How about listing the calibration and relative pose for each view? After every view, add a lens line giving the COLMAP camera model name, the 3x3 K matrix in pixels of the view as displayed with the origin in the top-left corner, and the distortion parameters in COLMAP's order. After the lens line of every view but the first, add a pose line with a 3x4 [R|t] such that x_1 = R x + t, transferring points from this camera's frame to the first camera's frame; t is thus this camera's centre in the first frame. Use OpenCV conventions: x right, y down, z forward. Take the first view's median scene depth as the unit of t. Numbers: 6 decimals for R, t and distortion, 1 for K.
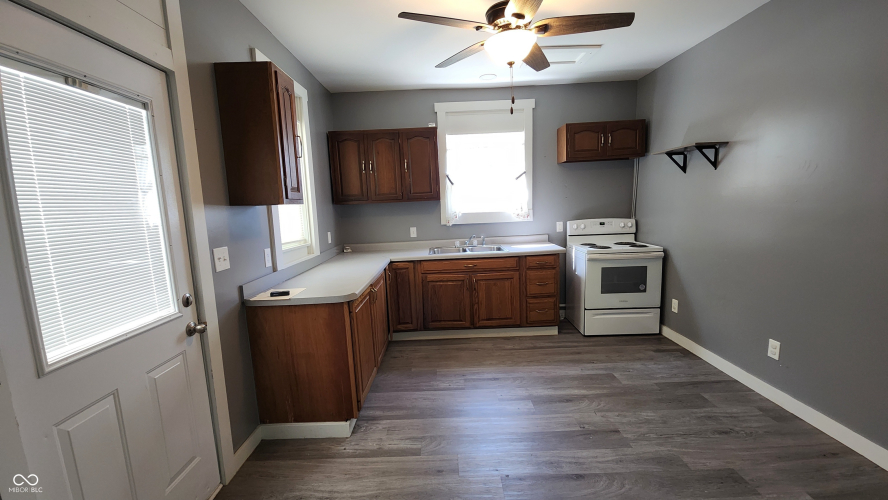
lens RADIAL K [[359.5, 0, 446.3], [0, 359.5, 254.2], [0, 0, 1]] dist [-0.003827, -0.001758]
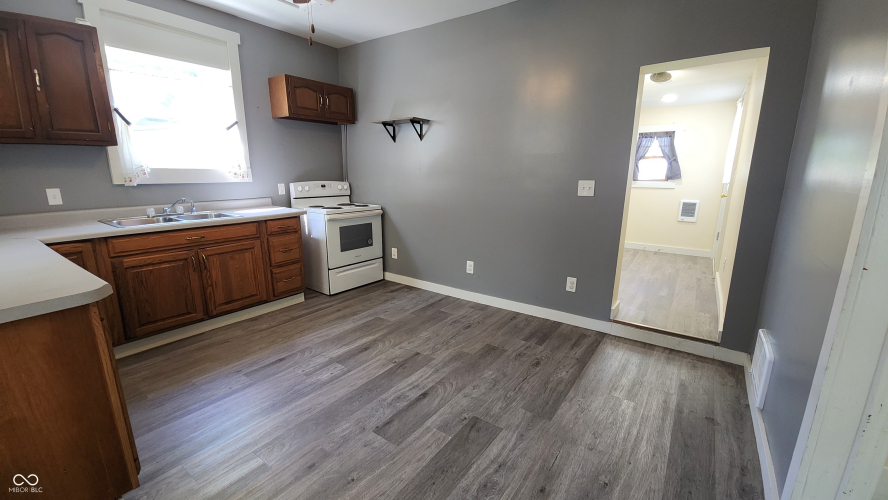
lens RADIAL K [[359.5, 0, 446.4], [0, 359.5, 254.3], [0, 0, 1]] dist [-0.003827, -0.001758]
pose [[0.582345, -0.138163, 0.801115, -0.234260], [0.081711, 0.990409, 0.111412, 0.024996], [-0.808825, 0.000579, 0.588050, 0.134283]]
